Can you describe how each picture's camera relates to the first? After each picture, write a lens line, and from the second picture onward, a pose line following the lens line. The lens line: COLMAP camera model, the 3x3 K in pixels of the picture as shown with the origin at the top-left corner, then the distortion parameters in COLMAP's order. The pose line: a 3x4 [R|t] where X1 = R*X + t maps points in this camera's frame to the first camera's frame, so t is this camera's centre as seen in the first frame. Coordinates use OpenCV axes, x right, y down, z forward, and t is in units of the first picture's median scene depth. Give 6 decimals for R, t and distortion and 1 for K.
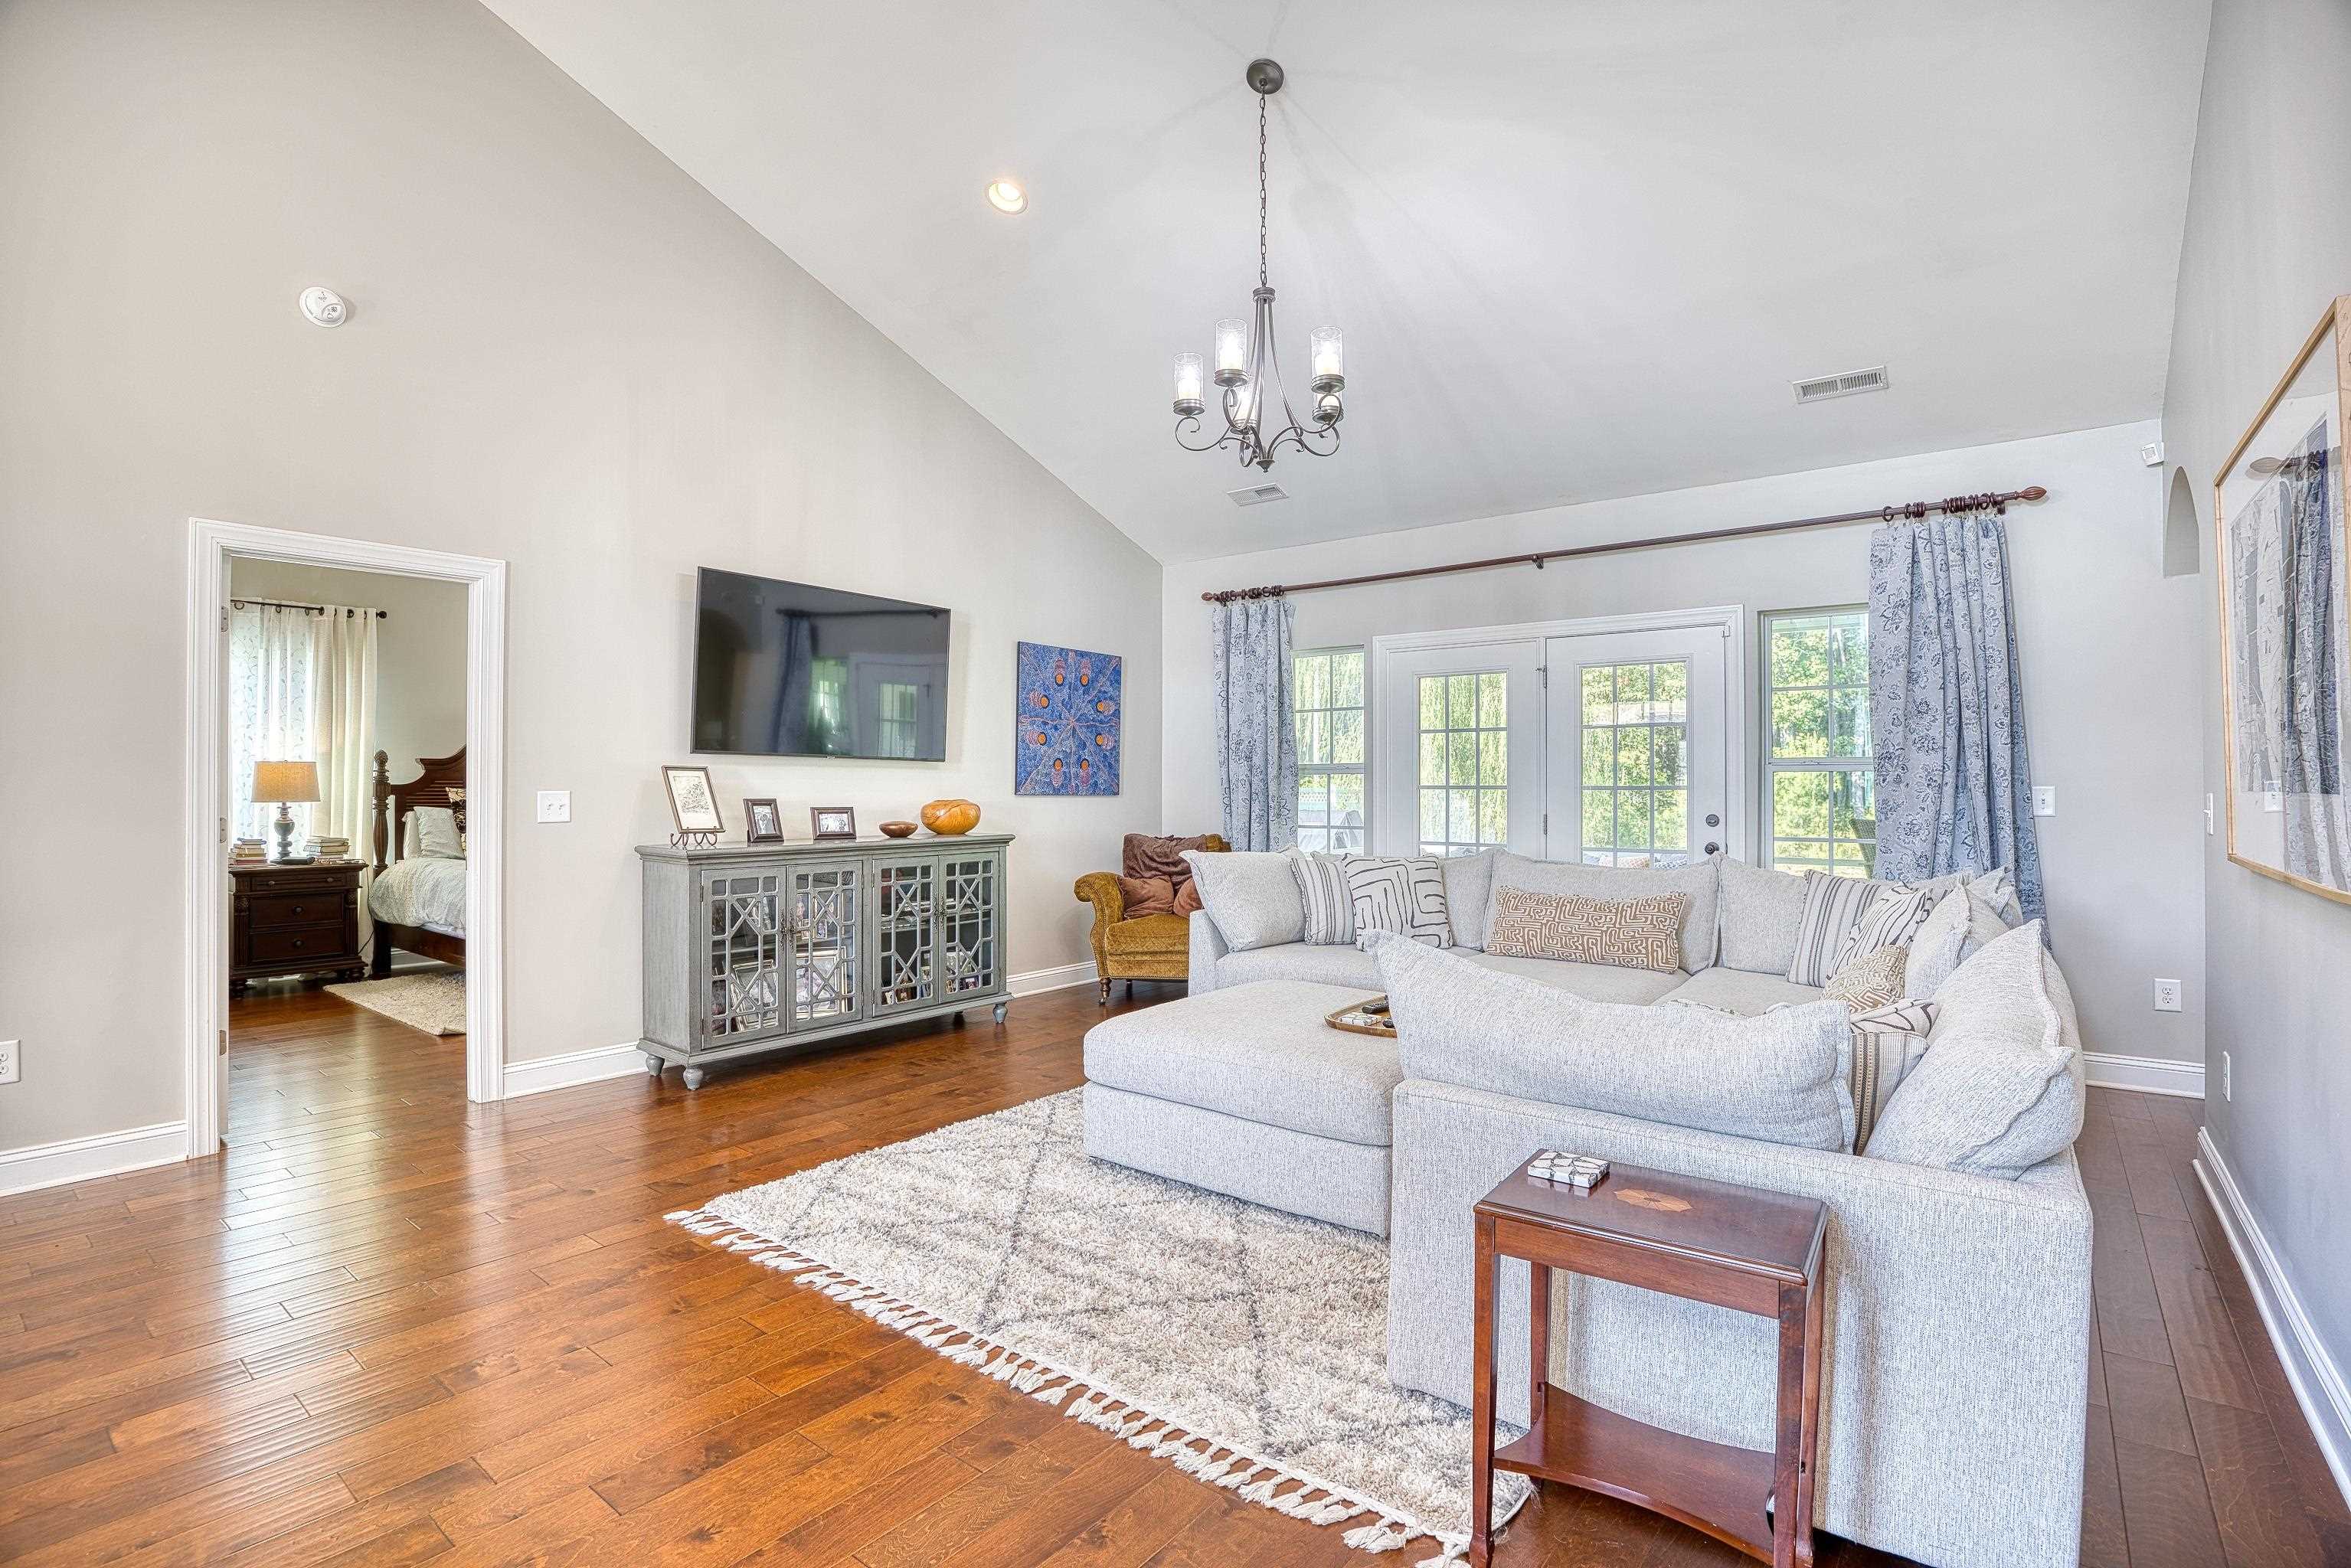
lens RADIAL K [[1100.7, 0, 1162.2], [0, 1100.7, 781.0], [0, 0, 1]] dist [-0.065667, 0.016404]
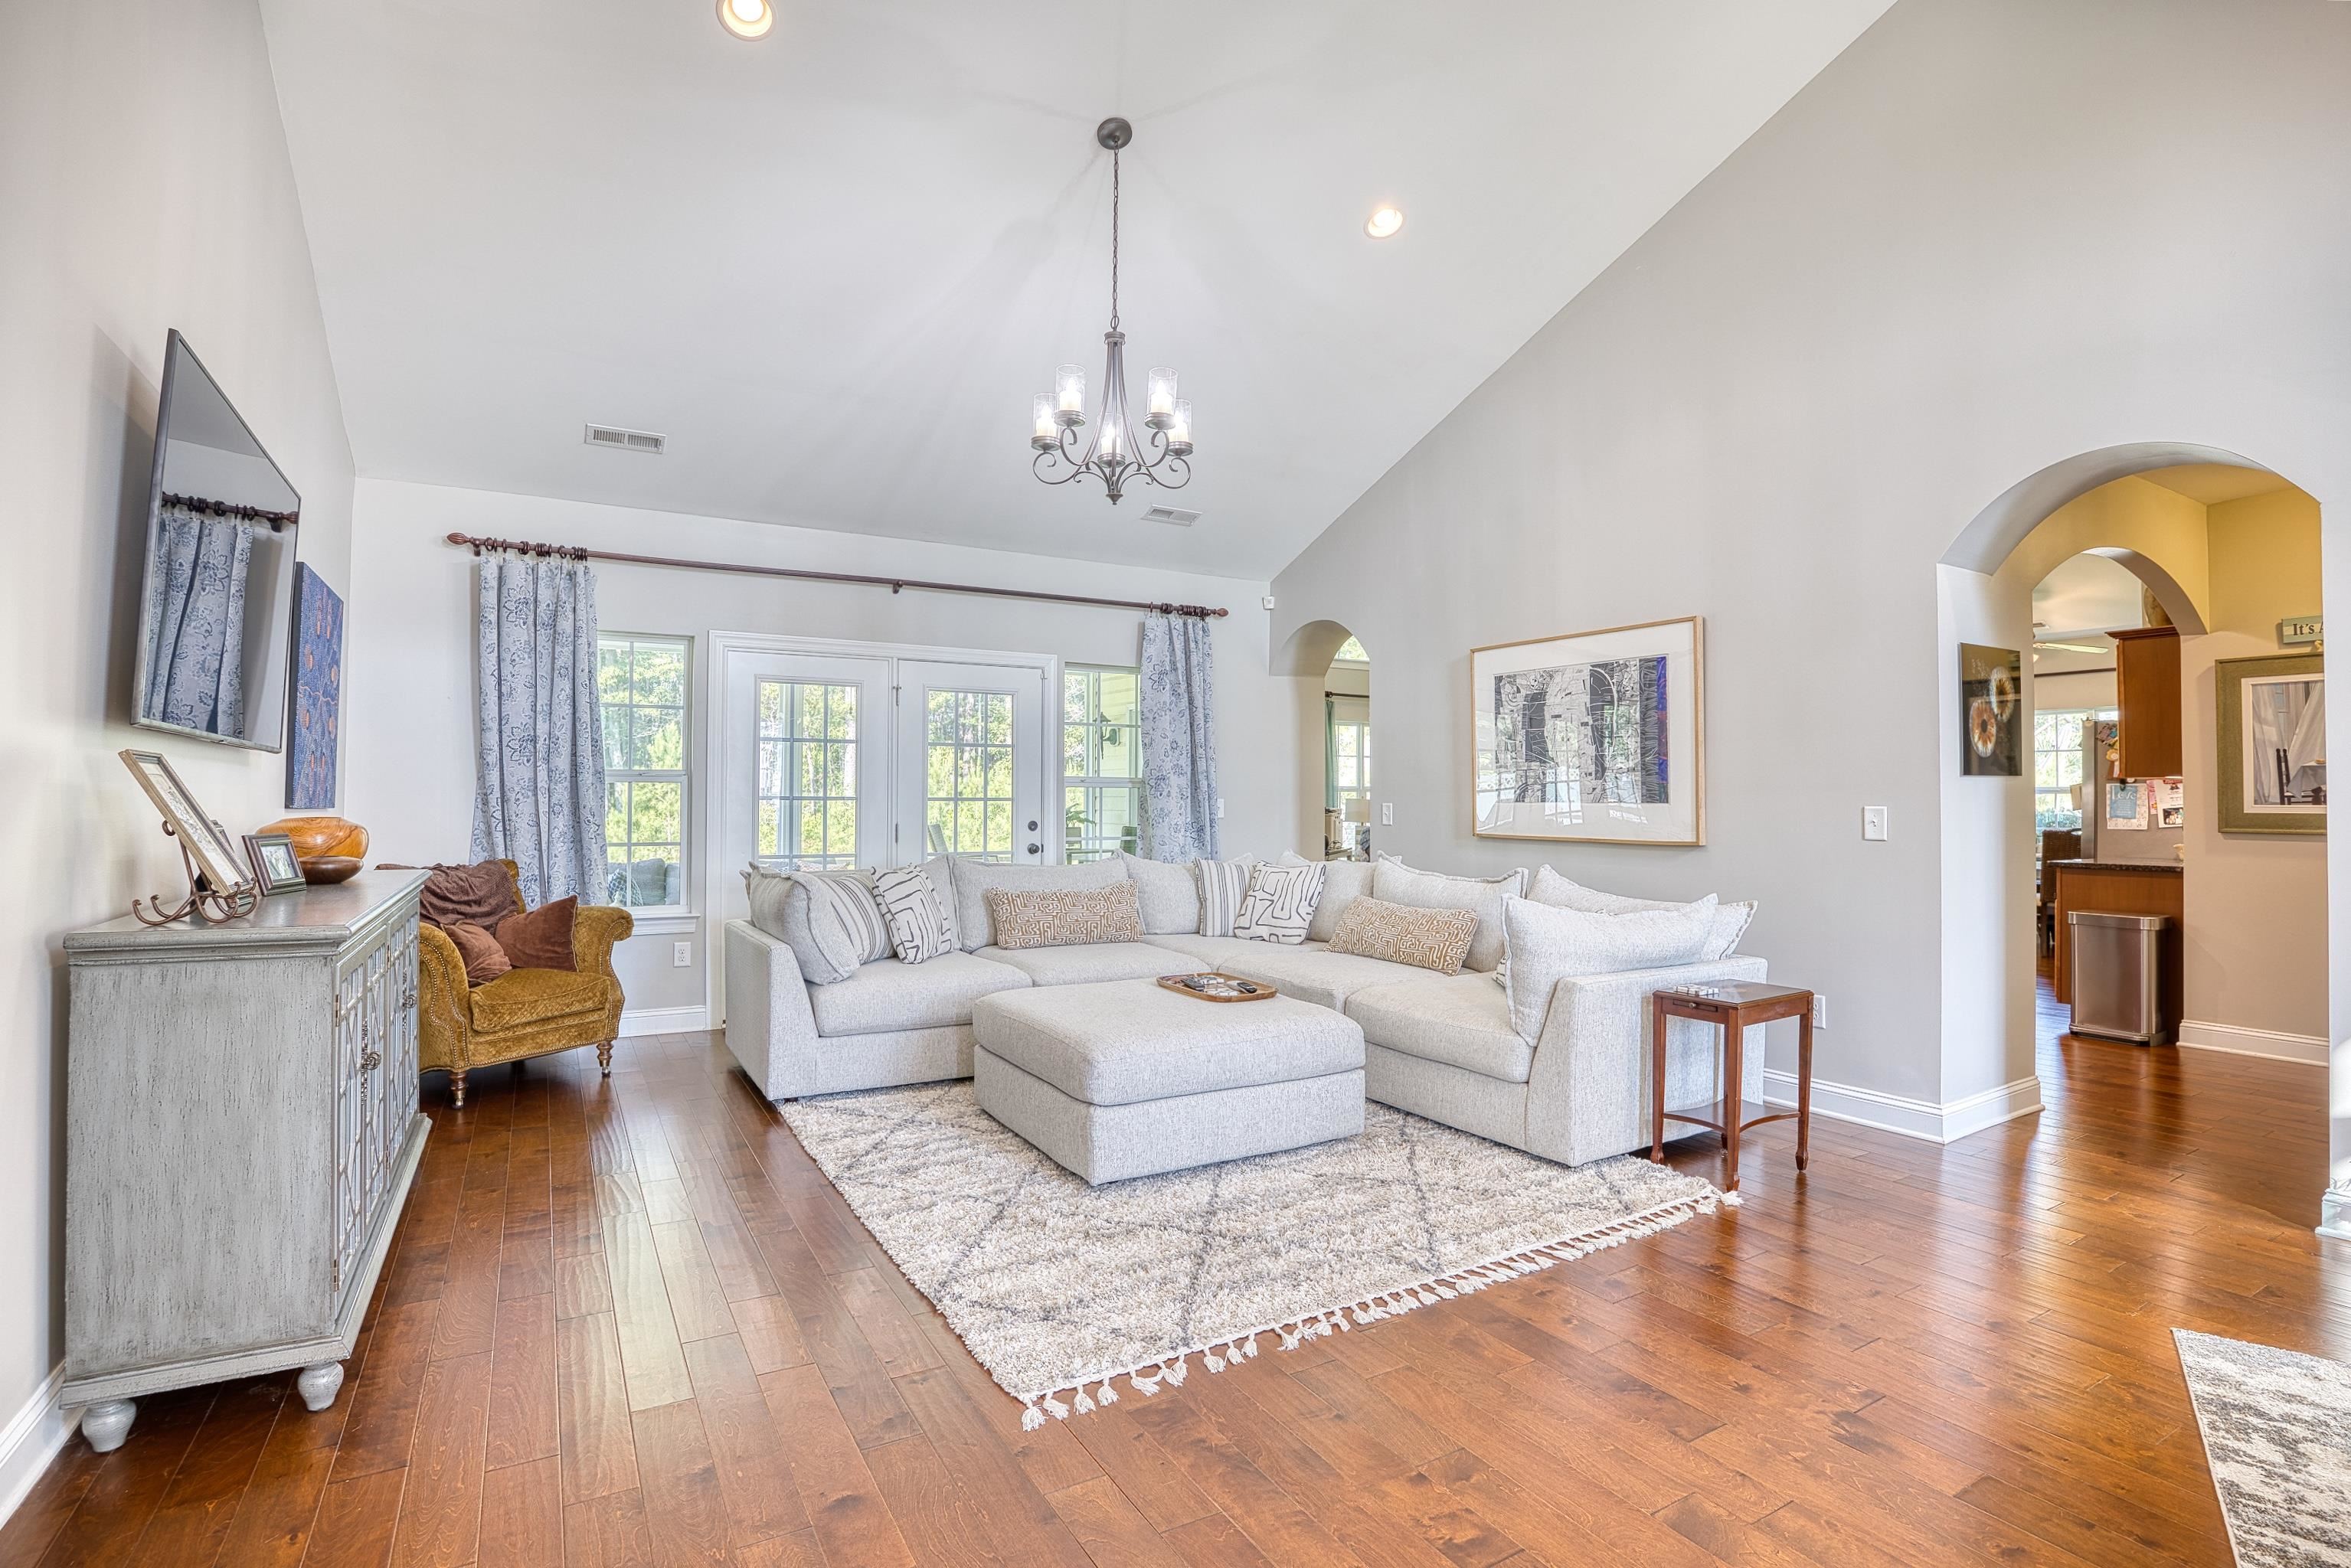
lens RADIAL K [[1122.6, 0, 1172.3], [0, 1122.6, 793.3], [0, 0, 1]] dist [-0.066066, 0.019653]
pose [[0.364044, 0.006270, 0.931361, -0.893442], [-0.007486, 0.999965, -0.003806, 0.004105], [-0.931352, -0.005586, 0.364078, 0.549528]]
